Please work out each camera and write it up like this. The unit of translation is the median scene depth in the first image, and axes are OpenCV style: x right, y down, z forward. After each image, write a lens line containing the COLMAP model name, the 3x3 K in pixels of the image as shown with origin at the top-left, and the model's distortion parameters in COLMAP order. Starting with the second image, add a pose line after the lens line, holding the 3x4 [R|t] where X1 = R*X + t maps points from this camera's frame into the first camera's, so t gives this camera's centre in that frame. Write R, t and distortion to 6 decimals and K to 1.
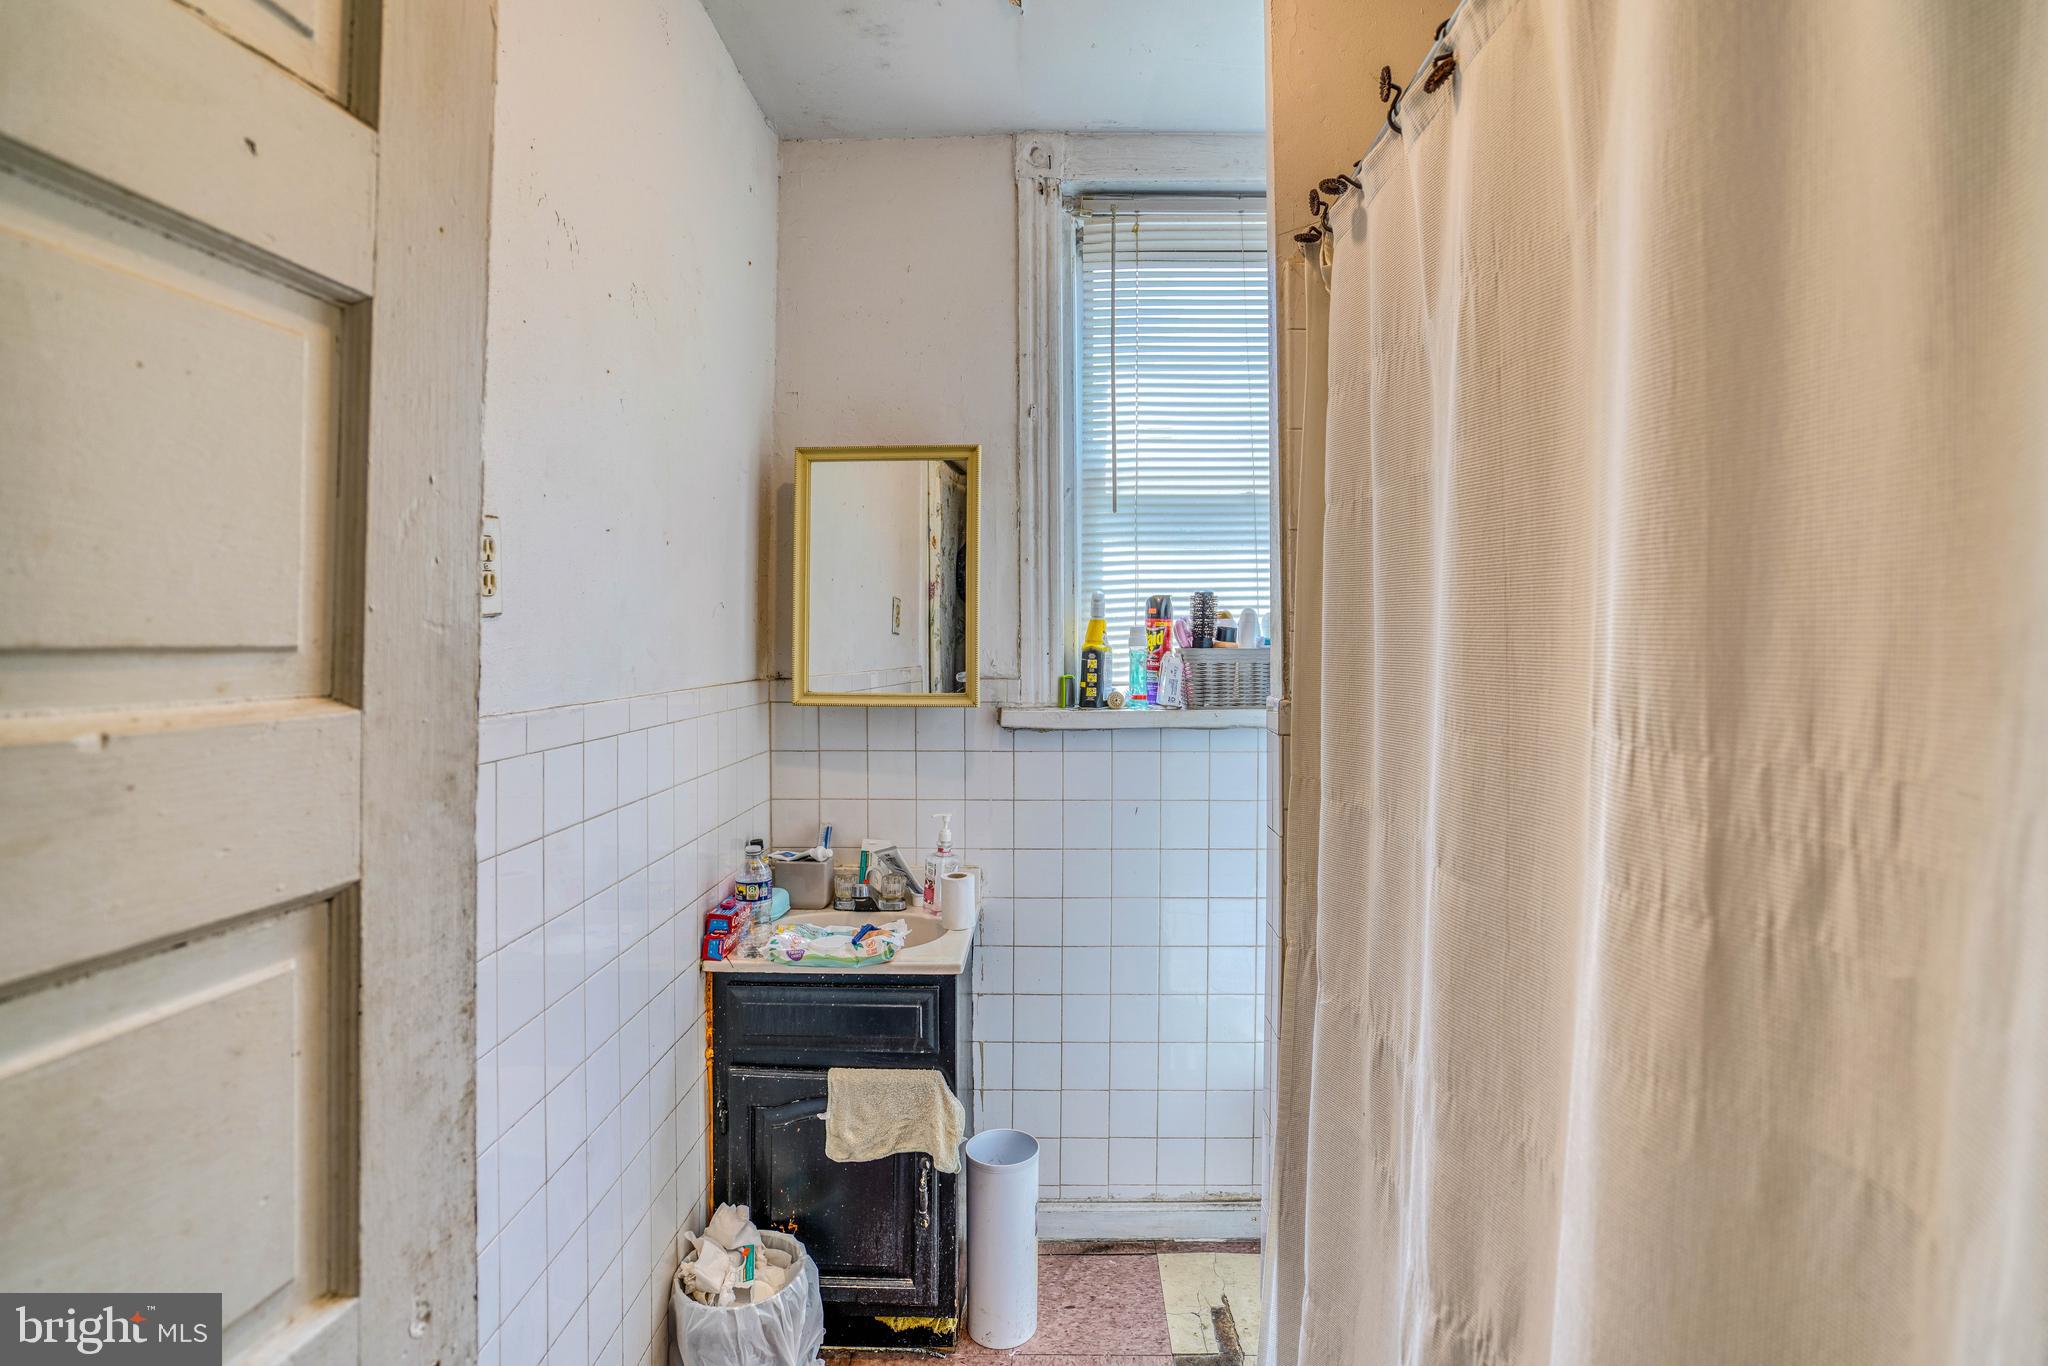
lens RADIAL K [[970.0, 0, 1016.5], [0, 970.0, 665.0], [0, 0, 1]] dist [-0.046632, 0.020706]
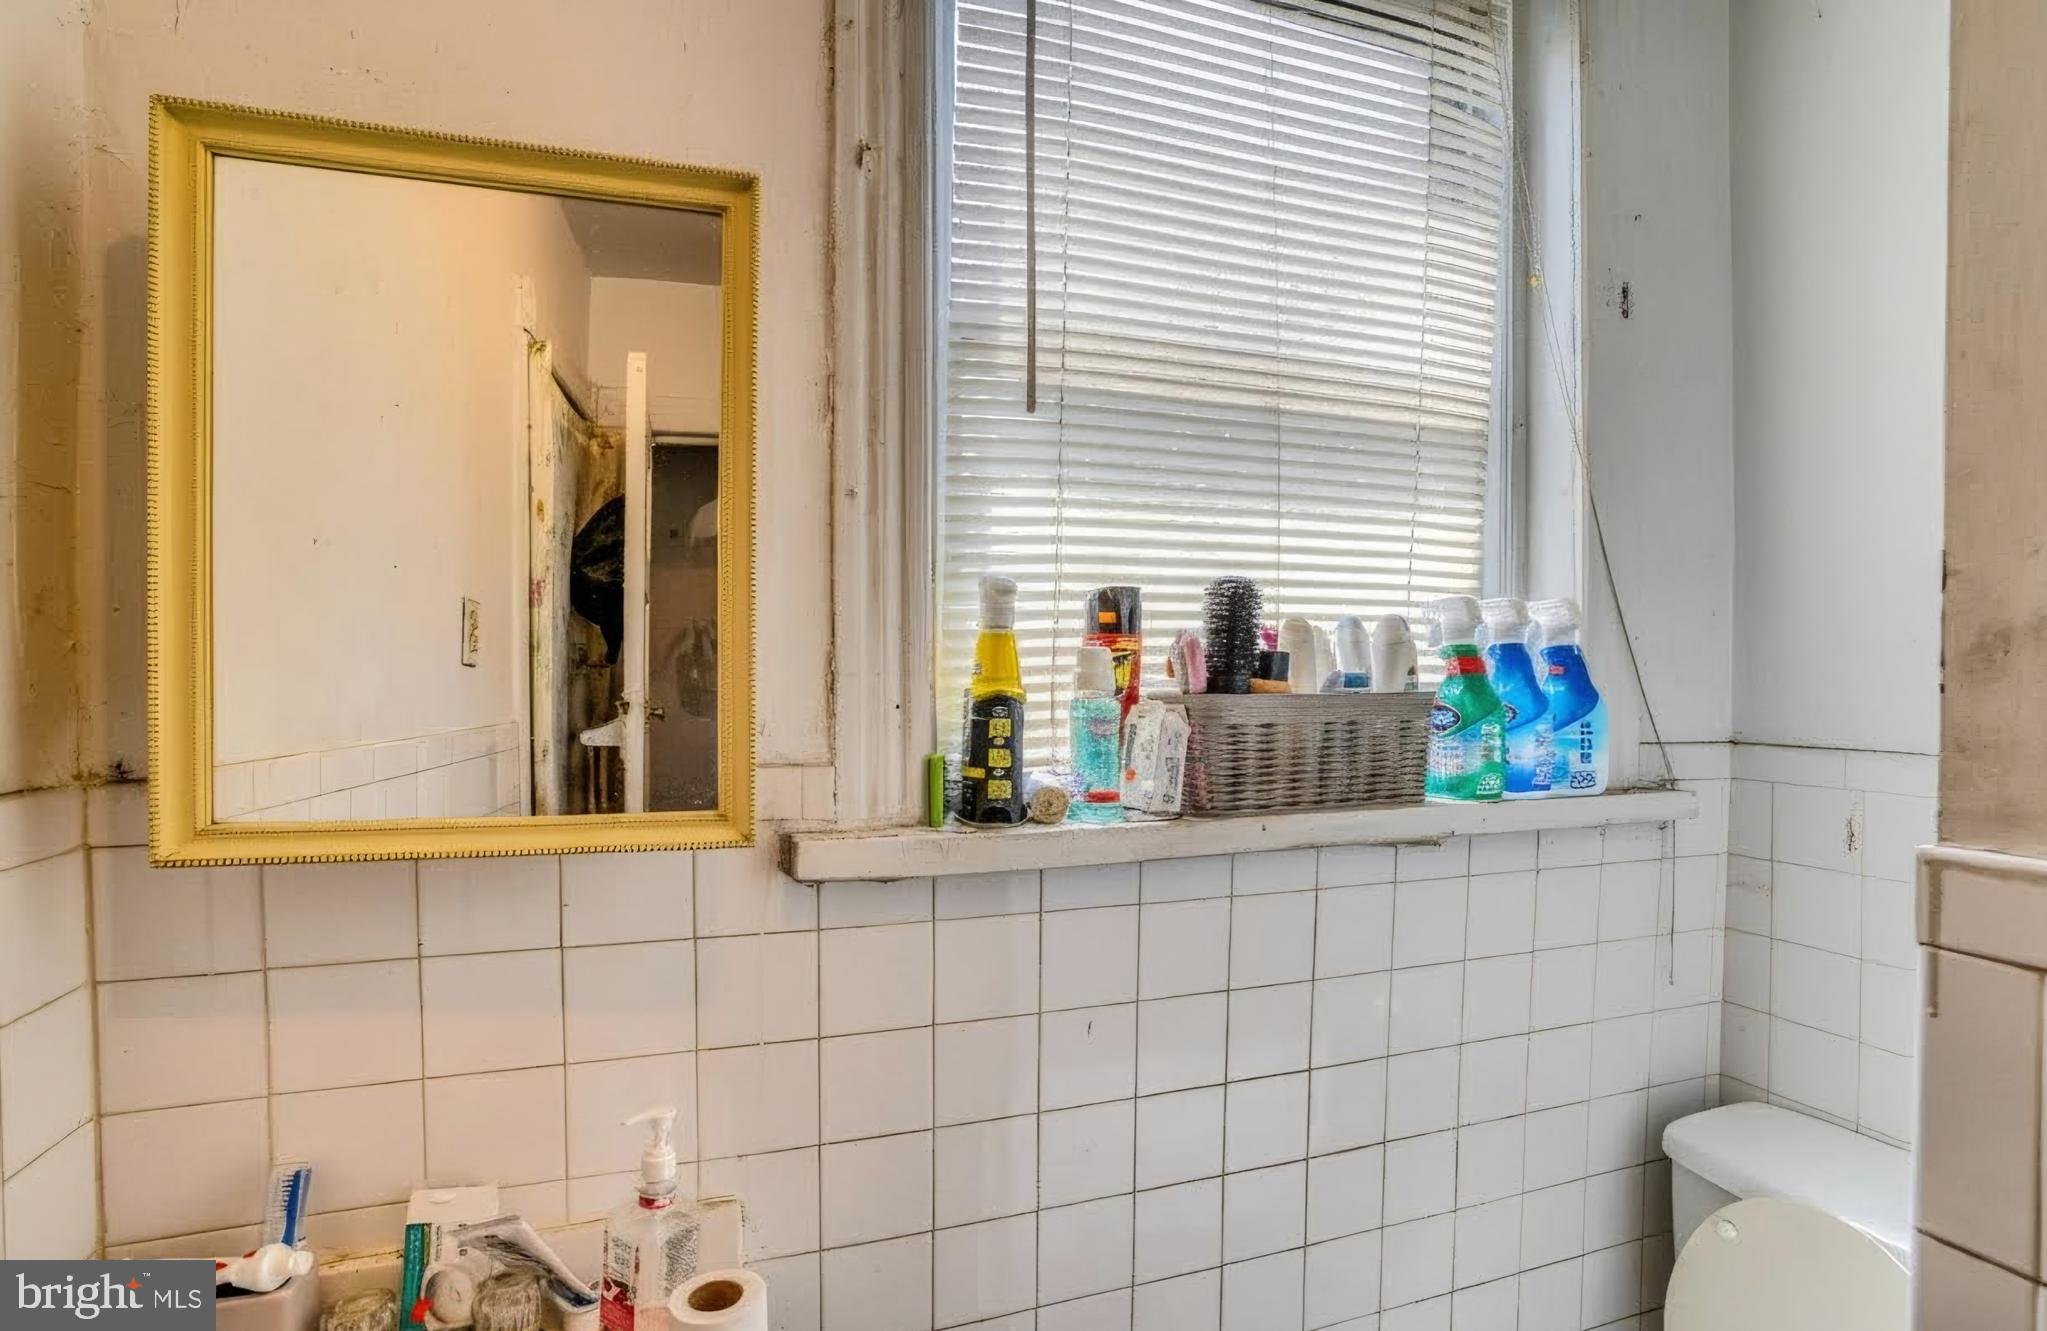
lens RADIAL K [[882.5, 0, 1027.7], [0, 882.5, 701.7], [0, 0, 1]] dist [-0.047902, 0.020323]
pose [[0.887467, -0.009177, 0.460780, -0.102193], [0.009801, 0.999951, 0.001039, -0.013798], [-0.460768, 0.003594, 0.887514, 0.614784]]
